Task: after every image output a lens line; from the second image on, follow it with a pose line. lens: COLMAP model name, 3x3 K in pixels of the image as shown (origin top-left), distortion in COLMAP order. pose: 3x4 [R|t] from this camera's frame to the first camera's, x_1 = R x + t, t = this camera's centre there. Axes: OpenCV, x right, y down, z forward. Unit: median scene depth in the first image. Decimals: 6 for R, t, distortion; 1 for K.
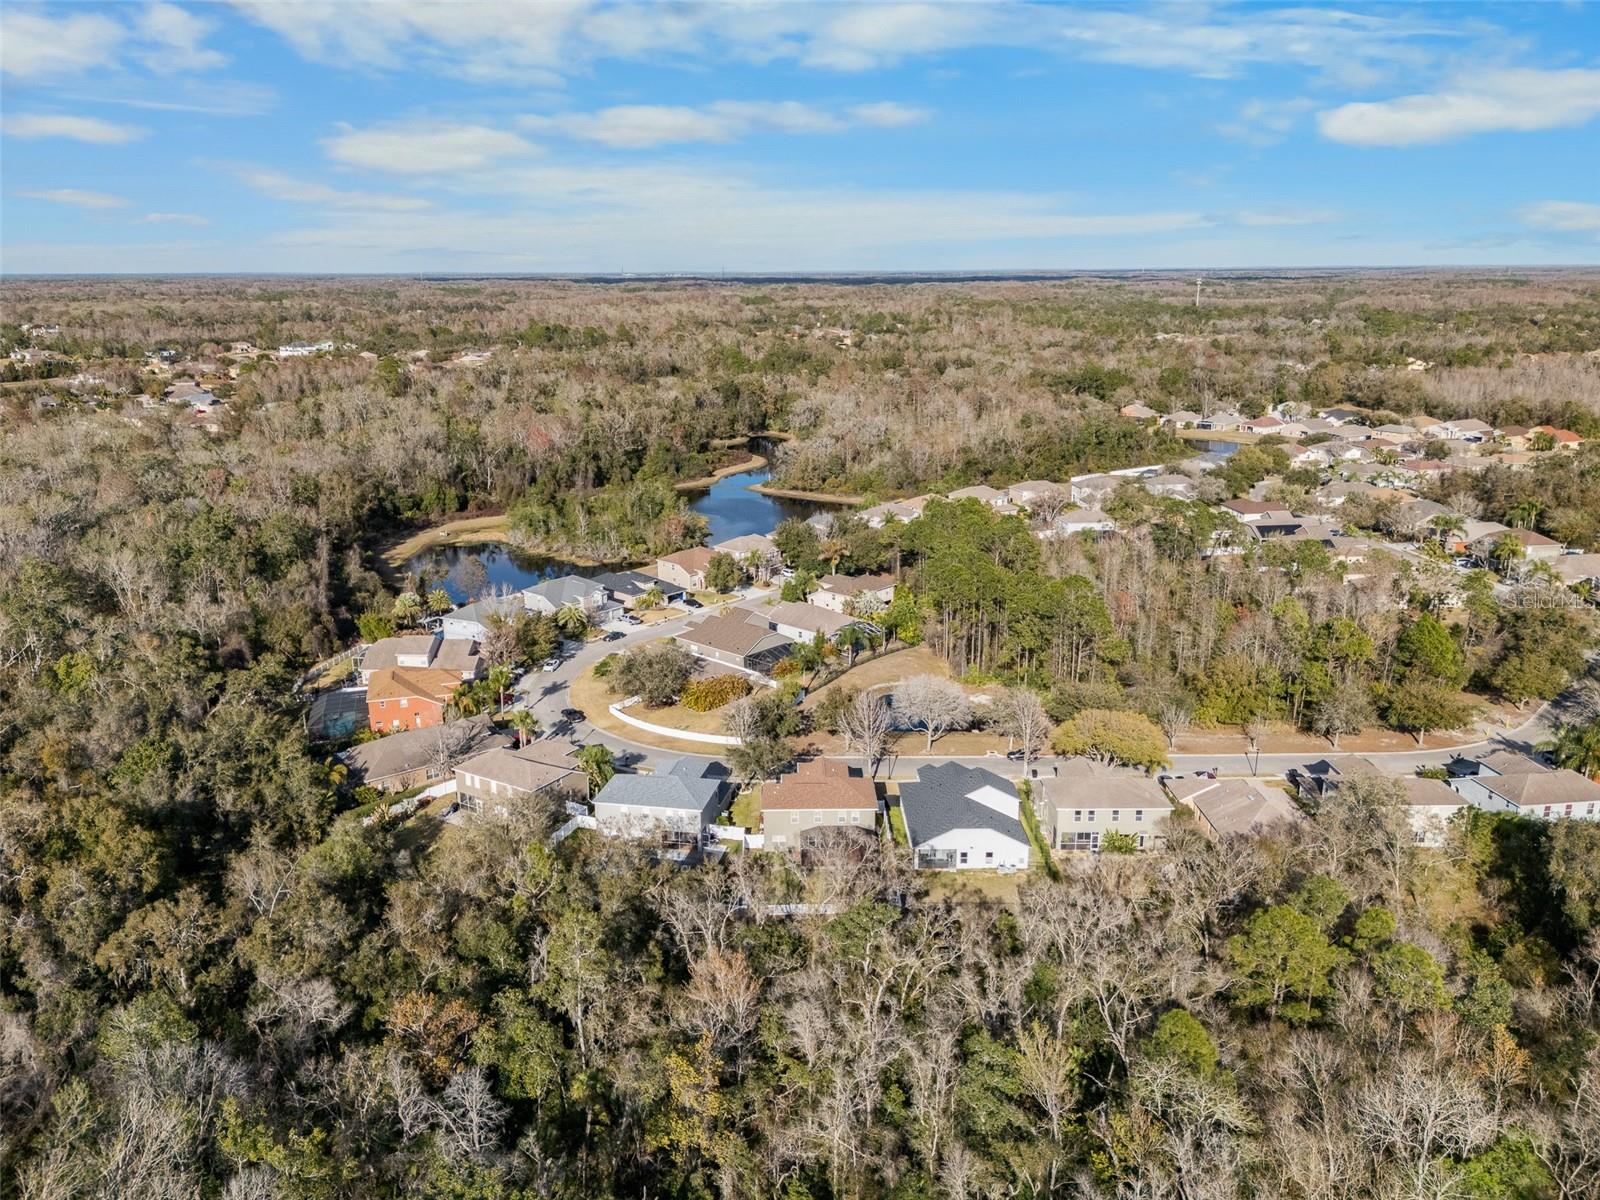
lens RADIAL K [[1227.0, 0, 800.0], [0, 1227.0, 600.0], [0, 0, 1]] dist [0.052103, -0.004411]
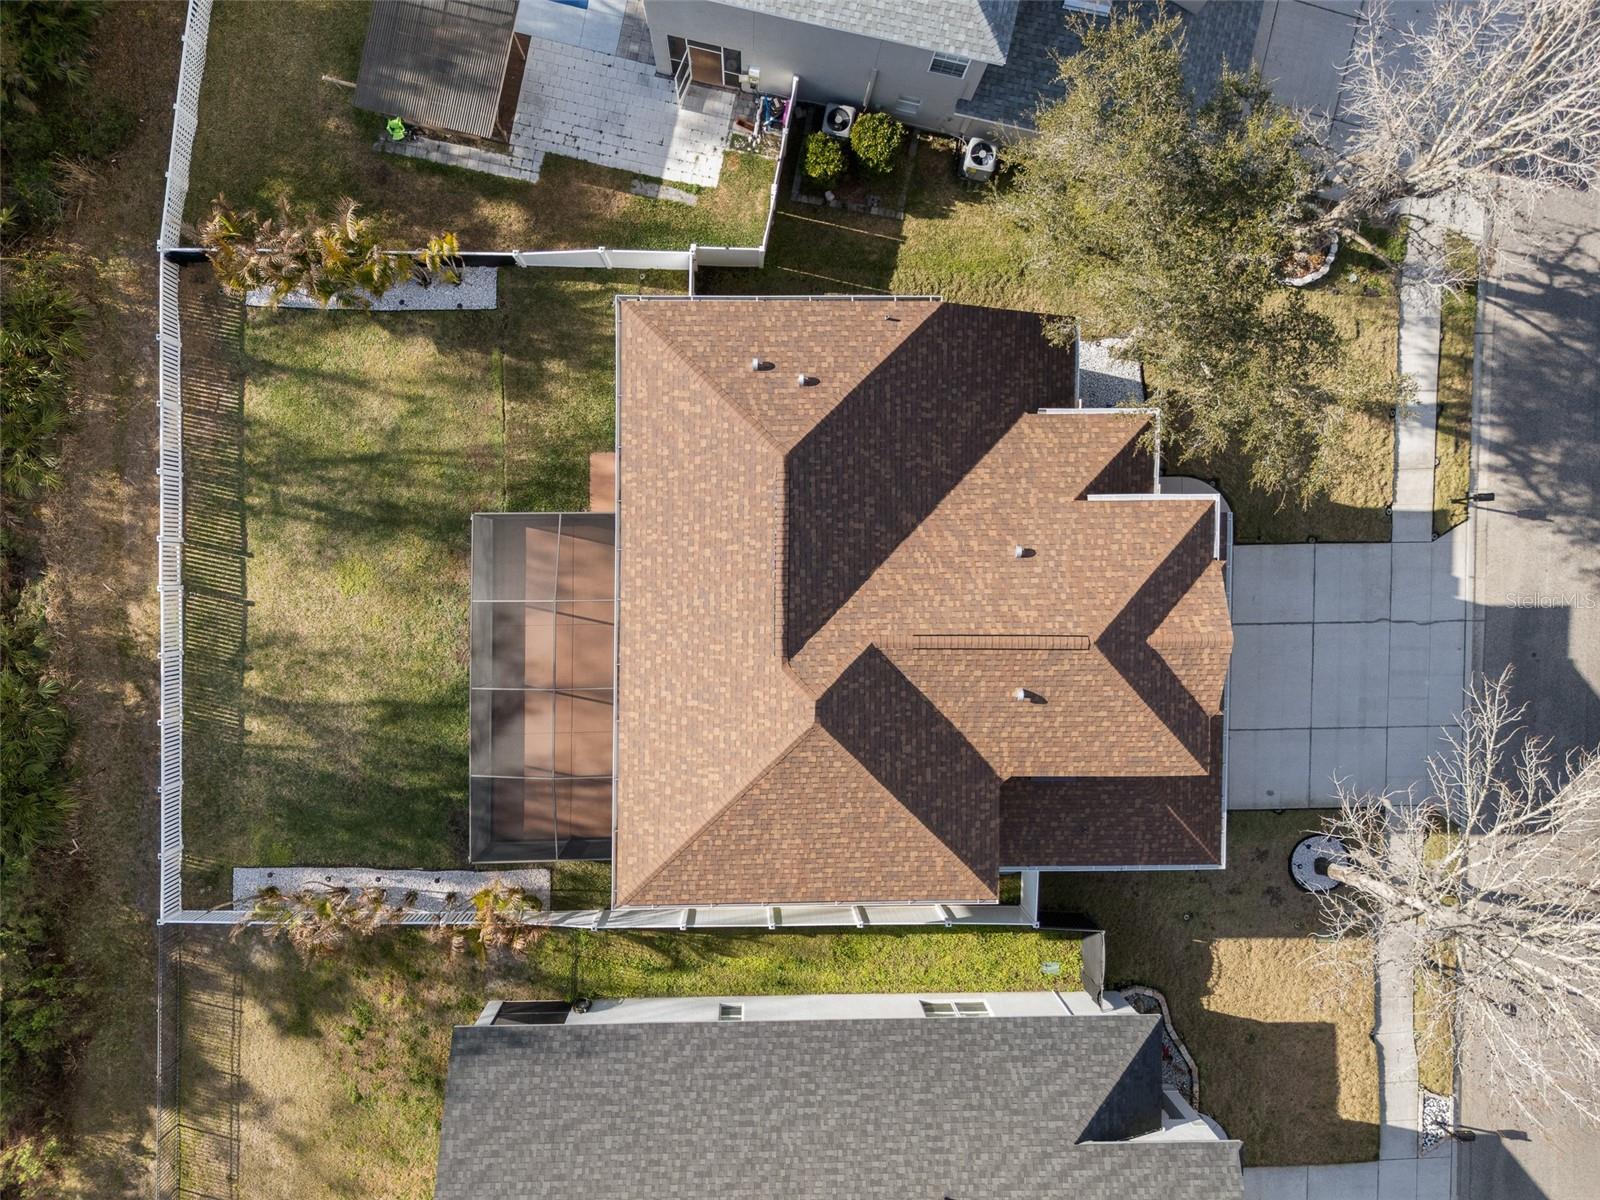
lens RADIAL K [[1227.0, 0, 800.0], [0, 1227.0, 600.0], [0, 0, 1]] dist [0.052103, -0.004411]
pose [[-0.009607, 0.999530, 0.029096, 0.007297], [-0.286350, -0.030628, 0.957635, -0.017958], [0.958077, 0.000868, 0.286510, 0.760929]]
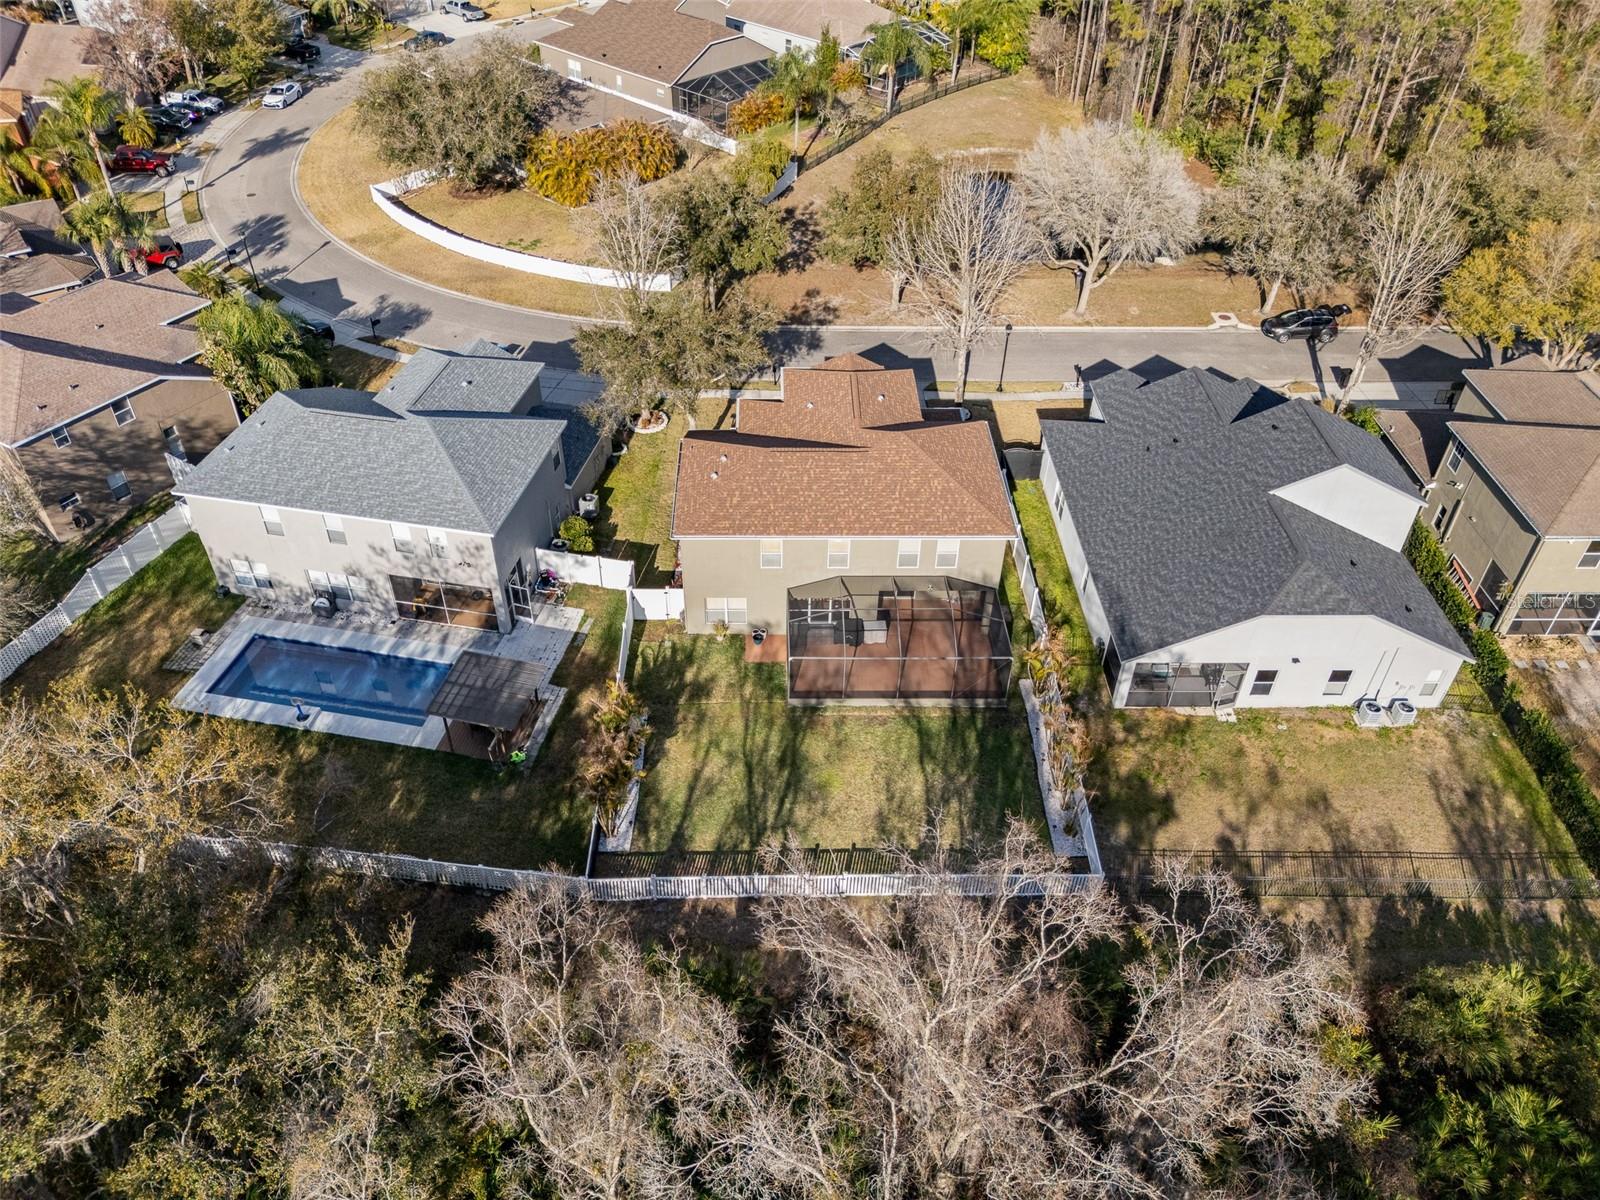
lens RADIAL K [[1227.0, 0, 800.0], [0, 1227.0, 600.0], [0, 0, 1]] dist [0.052103, -0.004411]
pose [[0.999740, 0.012540, 0.019057, -0.002213], [-0.019108, 0.916656, 0.399219, 0.041028], [-0.012463, -0.399479, 0.916657, 0.533467]]
